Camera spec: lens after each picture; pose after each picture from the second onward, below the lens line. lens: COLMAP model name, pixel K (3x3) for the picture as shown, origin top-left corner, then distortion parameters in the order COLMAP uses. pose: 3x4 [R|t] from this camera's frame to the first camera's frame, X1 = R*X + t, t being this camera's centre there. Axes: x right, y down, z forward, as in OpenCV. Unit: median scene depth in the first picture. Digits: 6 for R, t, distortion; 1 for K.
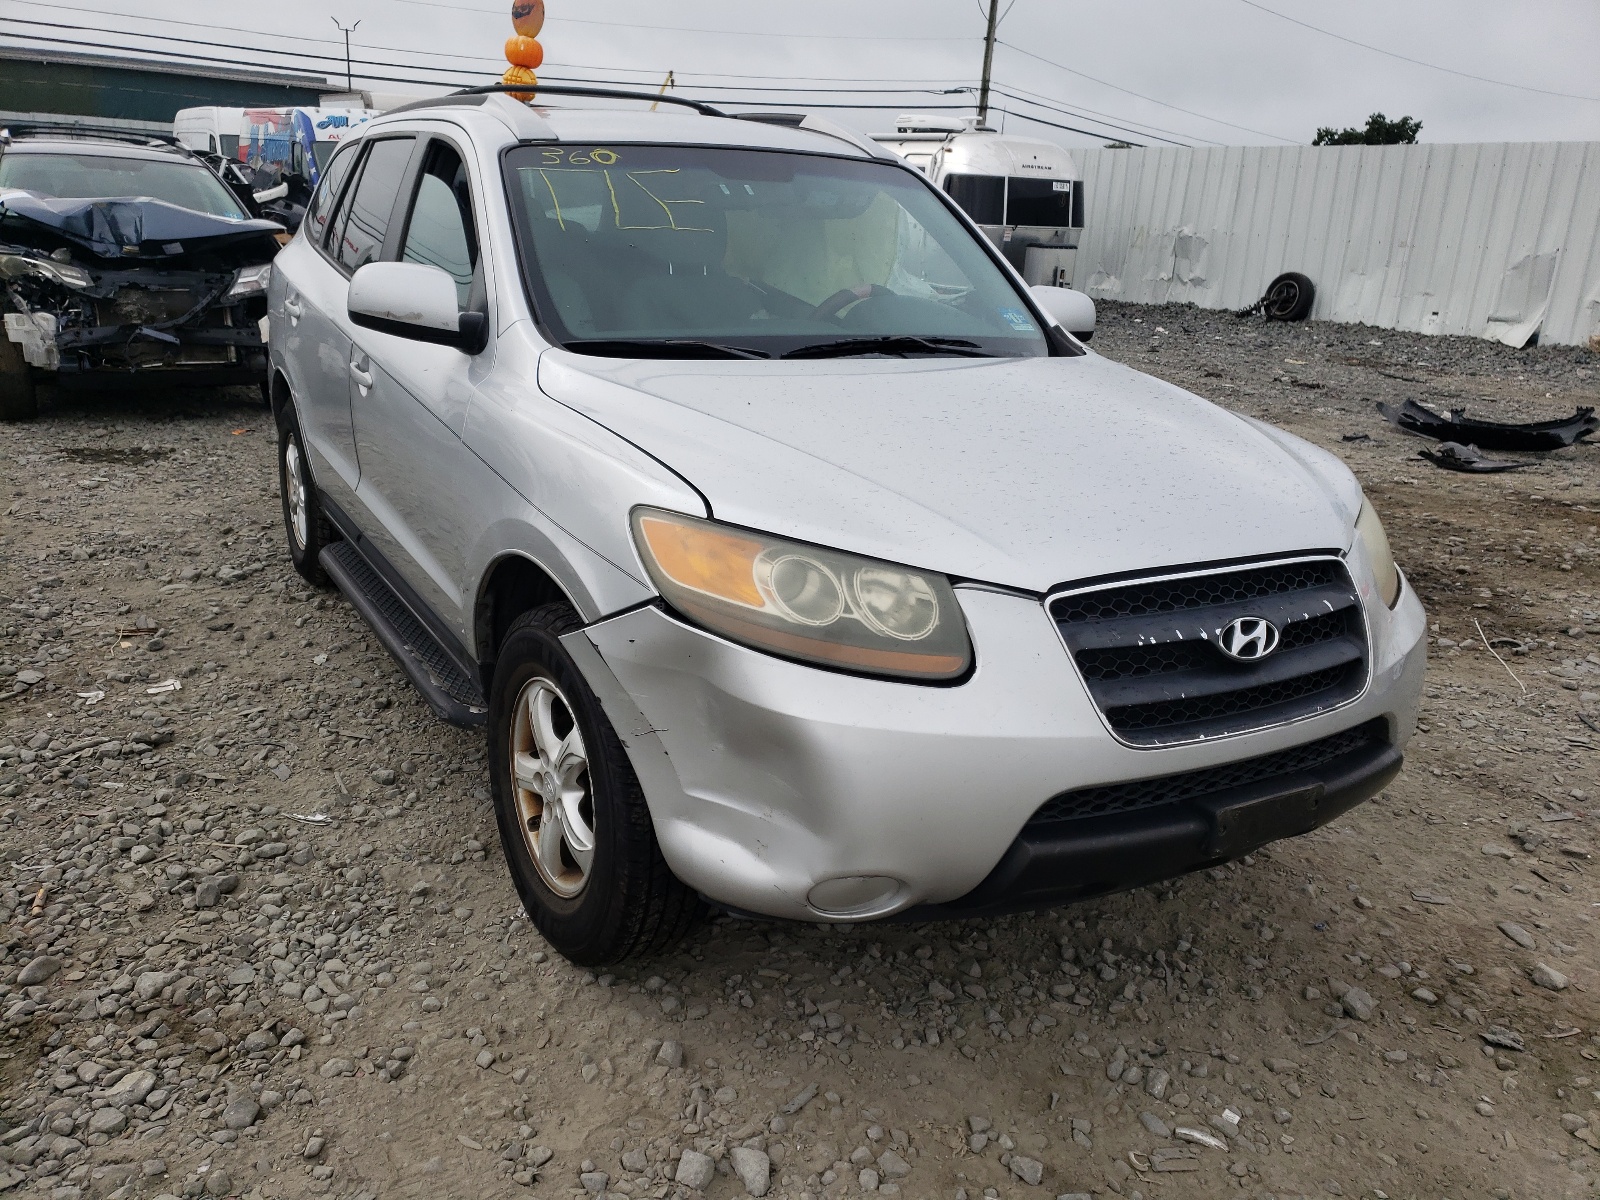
lens RADIAL K [[1231.2, 0, 791.4], [0, 1231.2, 603.5], [0, 0, 1]] dist [0.027350, -0.005840]
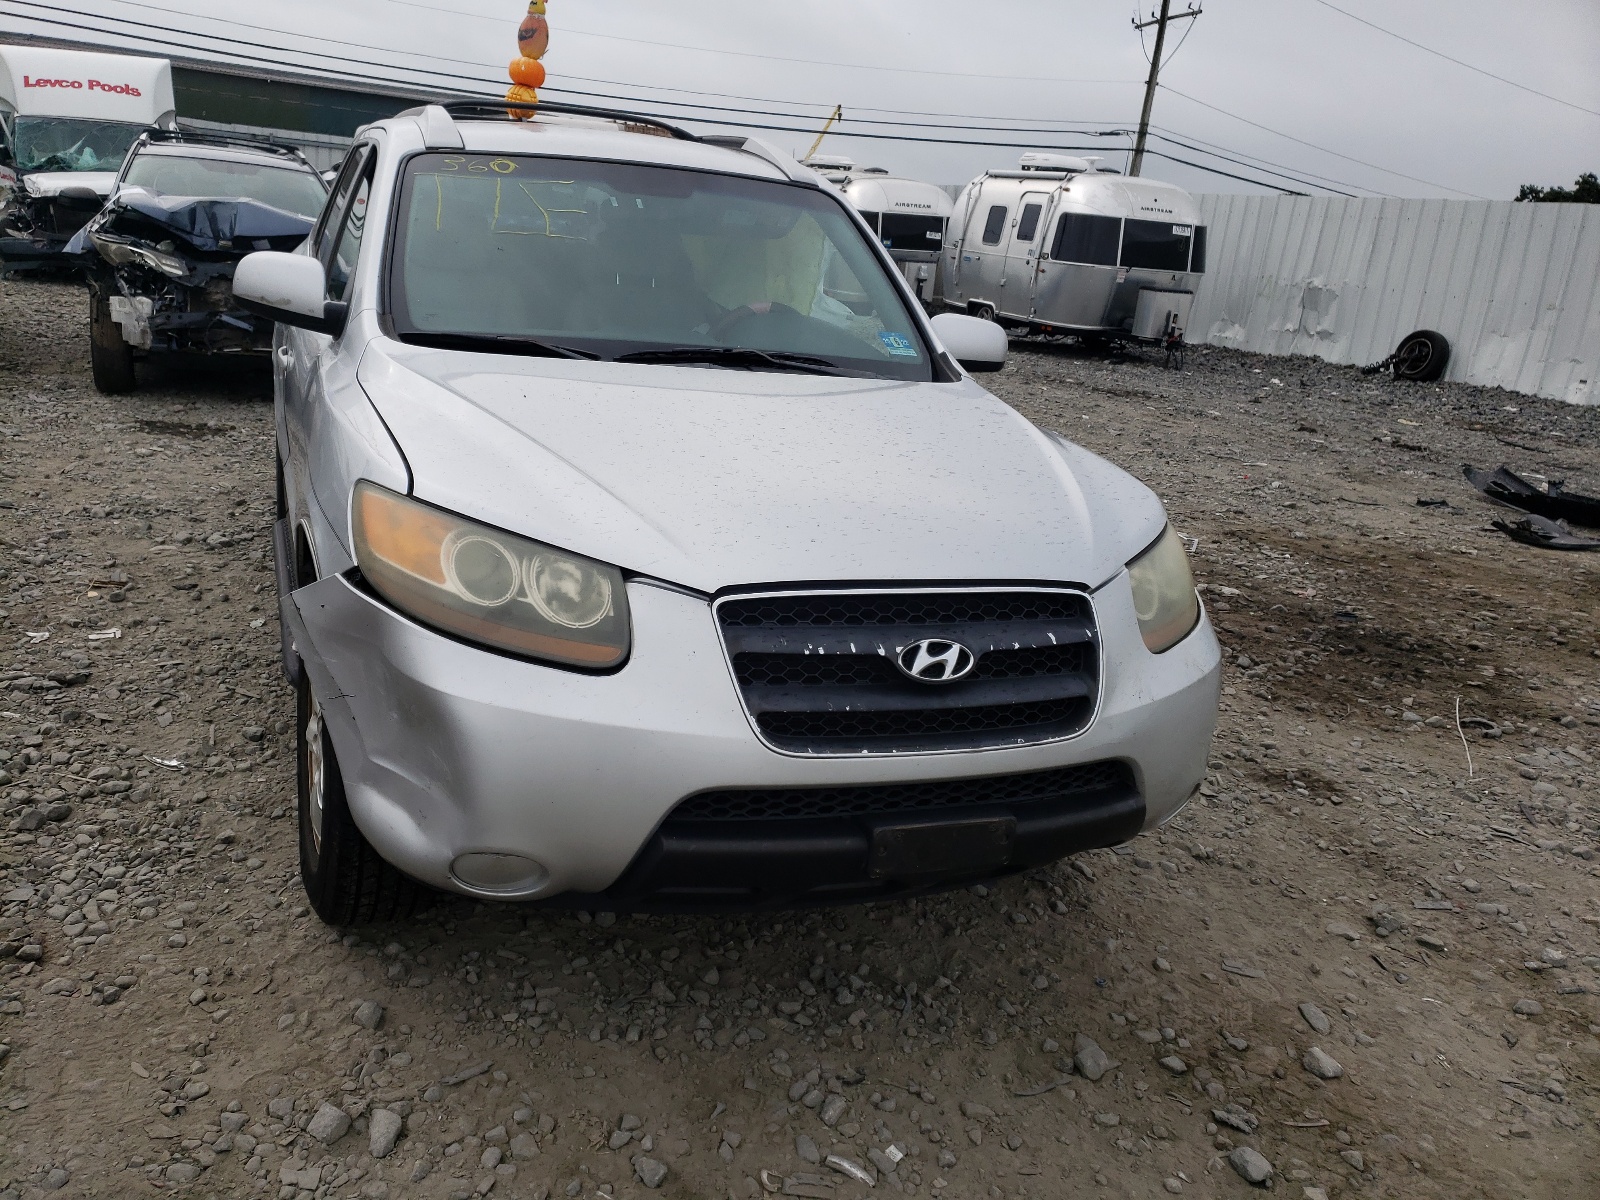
lens RADIAL K [[1231.2, 0, 763.2], [0, 1231.2, 573.1], [0, 0, 1]] dist [0.027350, -0.005840]
pose [[0.987206, 0.083659, -0.135737, 0.254684], [-0.089777, 0.995175, -0.039586, 0.006911], [0.131770, 0.051265, 0.989954, 0.001982]]
